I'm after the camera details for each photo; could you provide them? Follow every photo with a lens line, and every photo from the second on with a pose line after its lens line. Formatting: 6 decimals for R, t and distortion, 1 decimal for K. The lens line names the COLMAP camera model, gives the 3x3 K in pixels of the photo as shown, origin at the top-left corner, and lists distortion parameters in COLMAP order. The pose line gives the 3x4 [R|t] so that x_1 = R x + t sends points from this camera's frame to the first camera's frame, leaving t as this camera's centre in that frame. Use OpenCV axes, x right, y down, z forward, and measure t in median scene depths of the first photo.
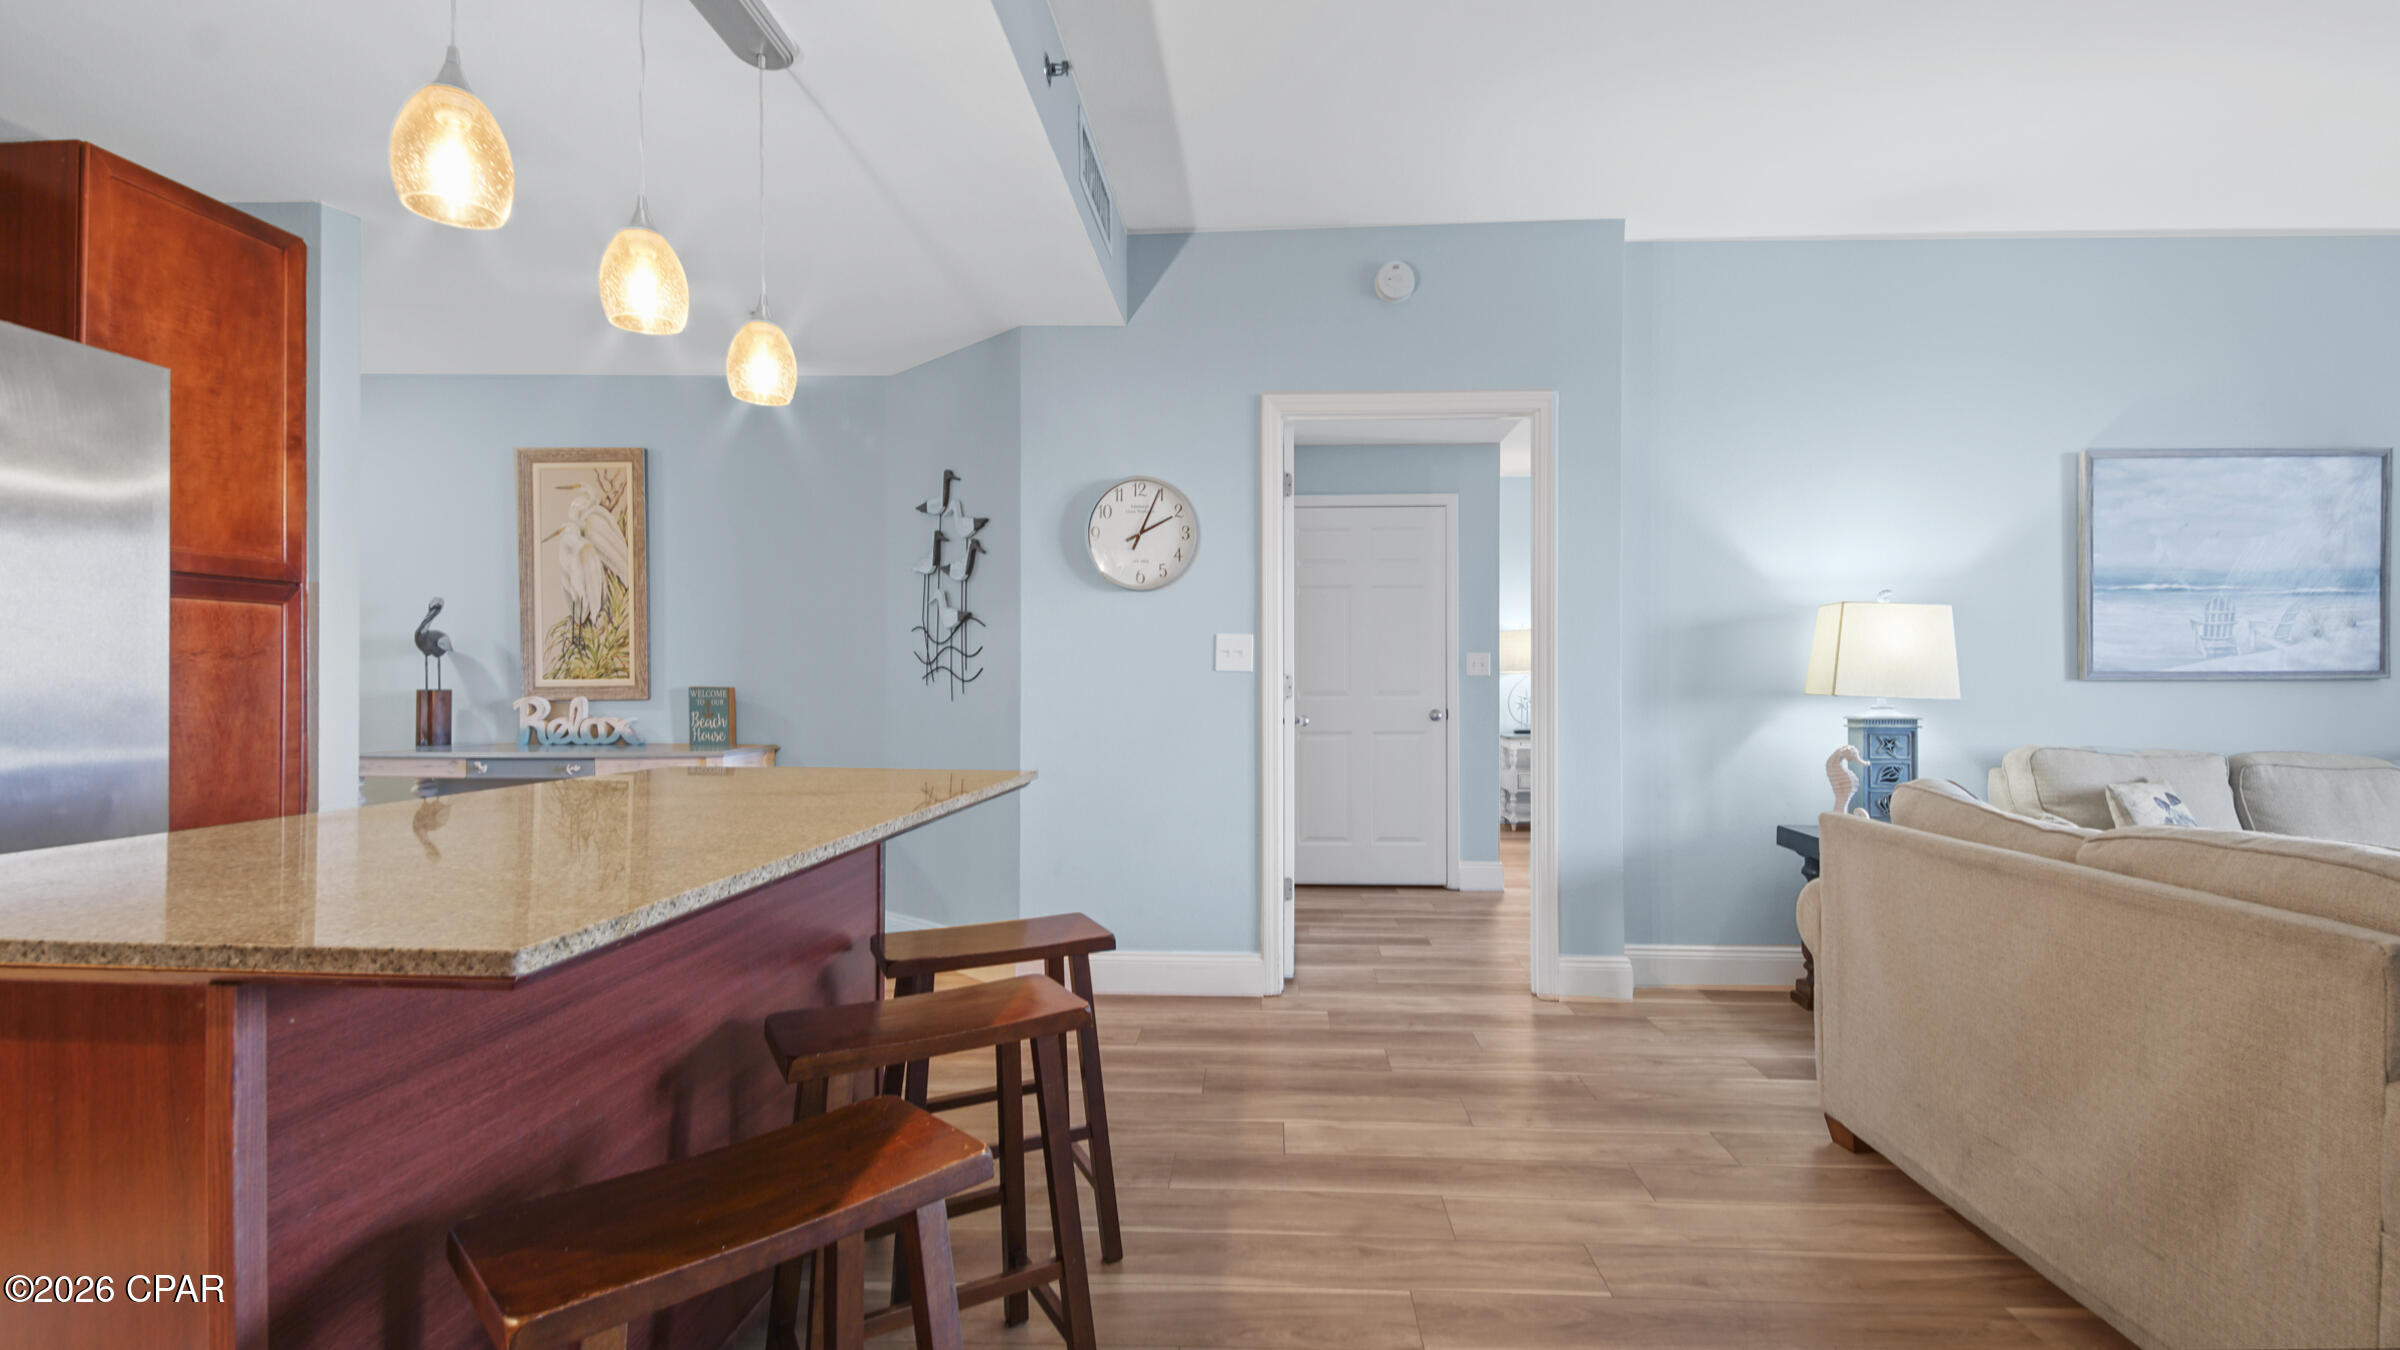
lens RADIAL K [[1068.8, 0, 1205.8], [0, 1068.8, 681.1], [0, 0, 1]] dist [0.038320, -0.023007]
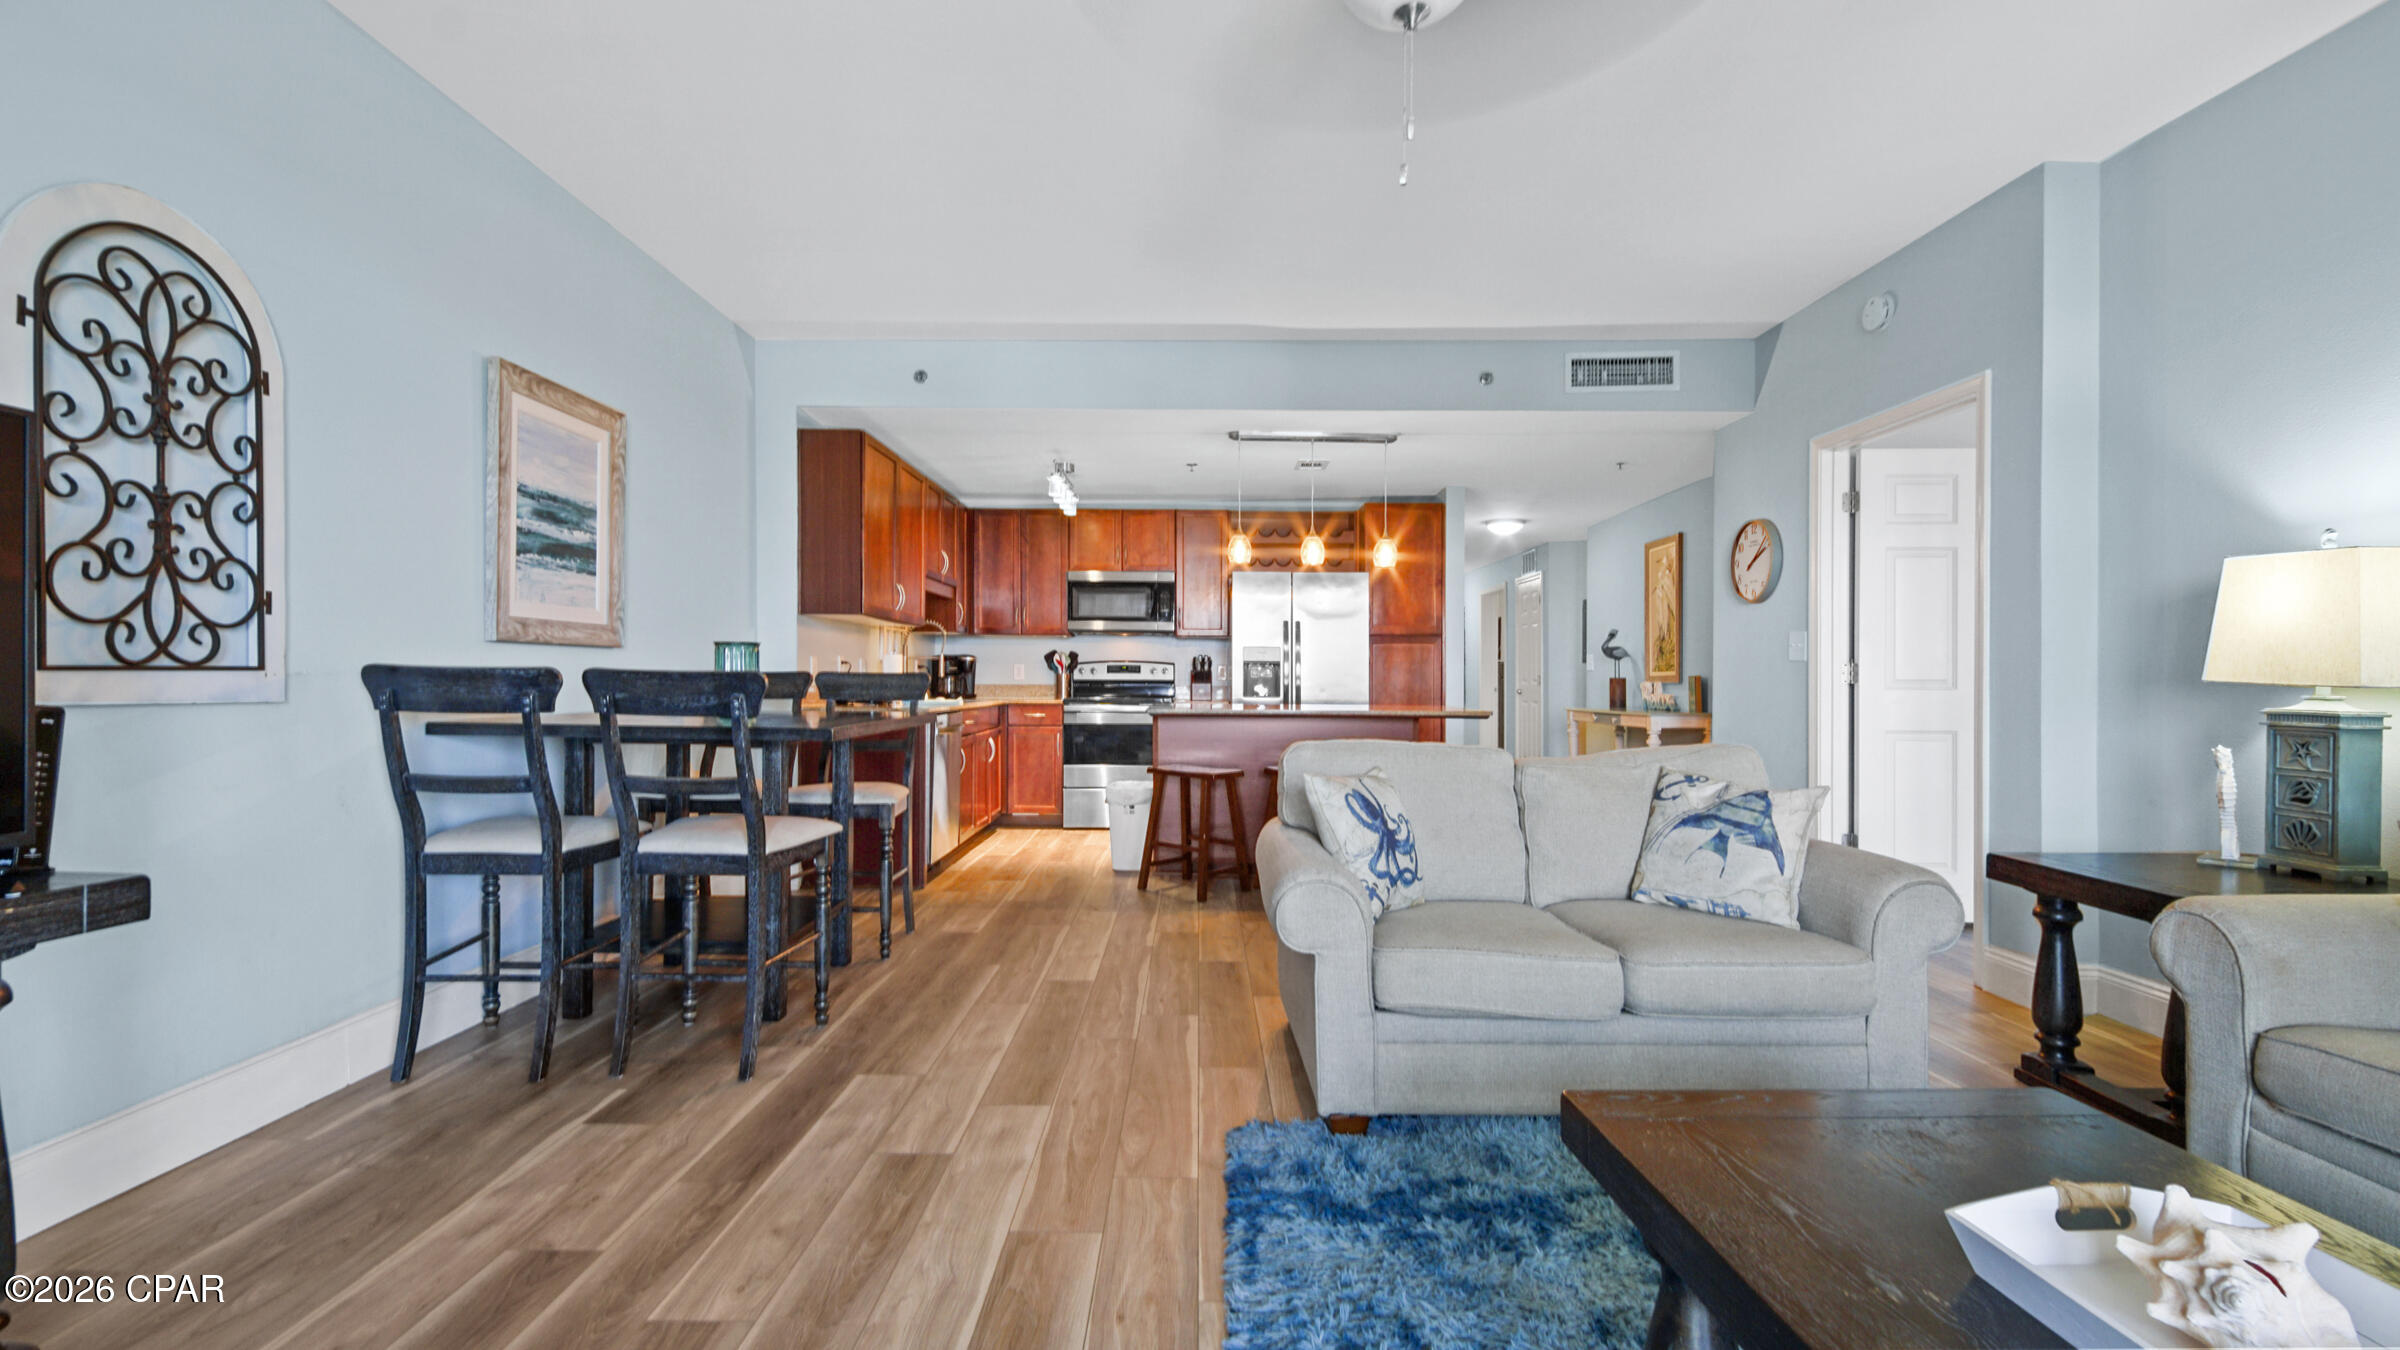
lens RADIAL K [[1068.8, 0, 1205.8], [0, 1068.8, 681.1], [0, 0, 1]] dist [0.038320, -0.023007]
pose [[0.042514, 0.002301, -0.999093, 1.189470], [-0.002094, 0.999995, 0.002214, 0.011620], [0.999094, 0.001998, 0.042519, 0.227073]]
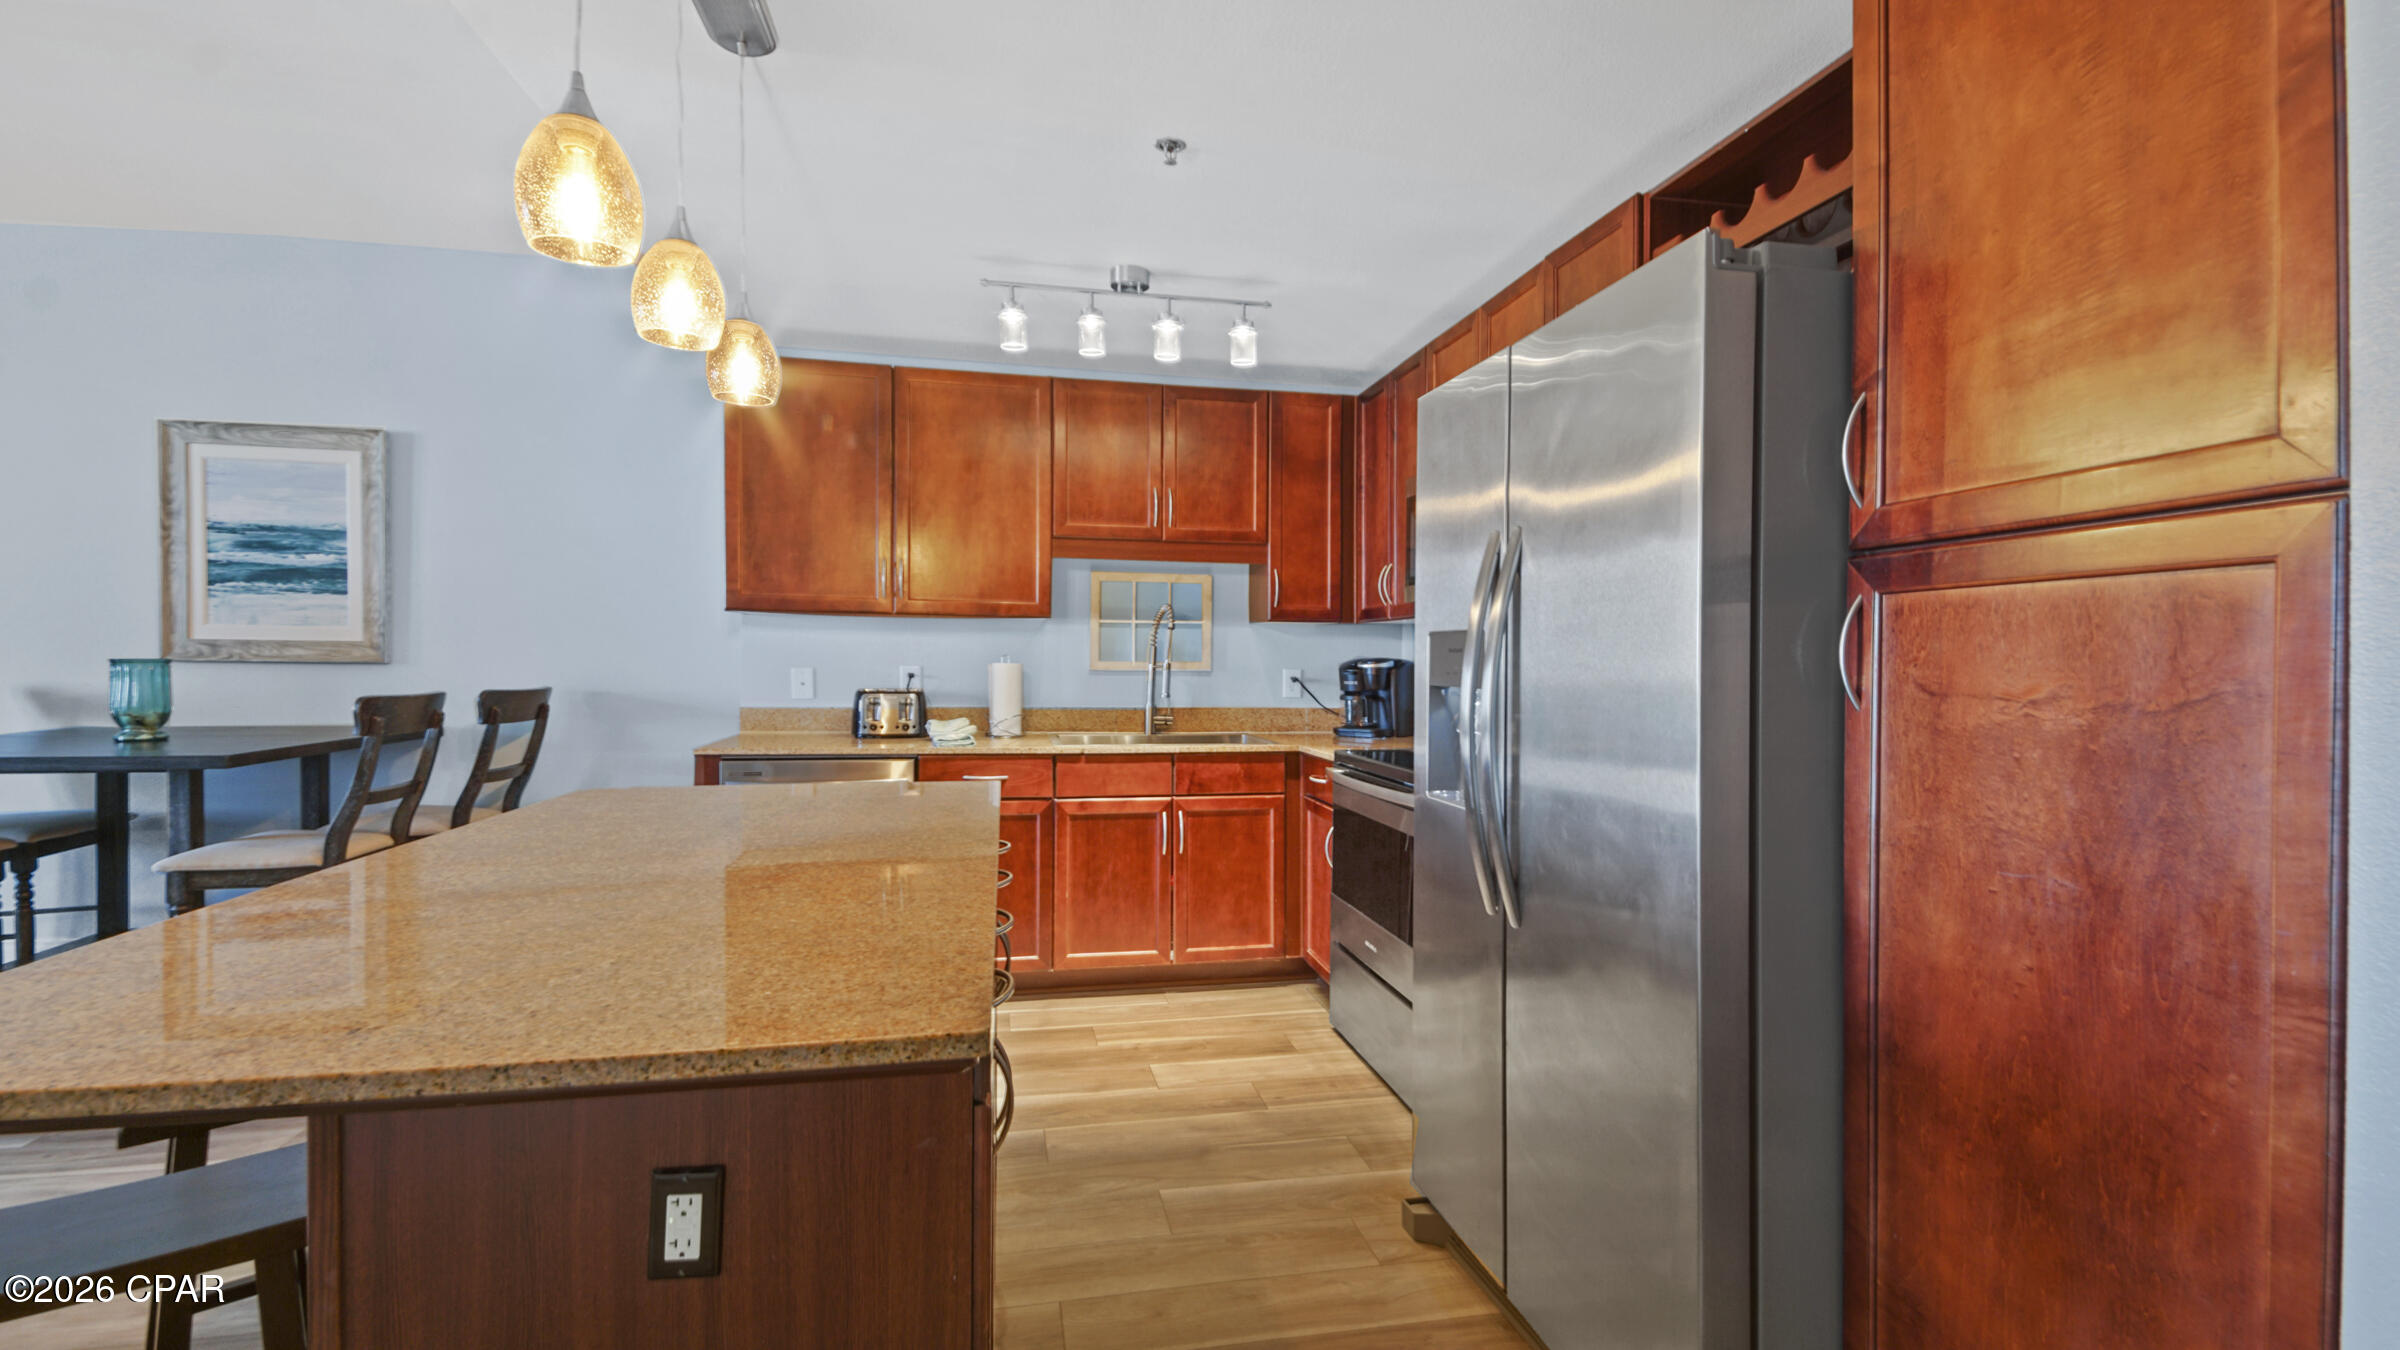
lens RADIAL K [[1049.6, 0, 1197.2], [0, 1049.6, 673.2], [0, 0, 1]] dist [0.031087, -0.023195]
pose [[-0.970154, -0.007708, -0.242367, -0.306475], [-0.010816, 0.999875, 0.011496, -0.025593], [0.242248, 0.013774, -0.970117, 0.858085]]
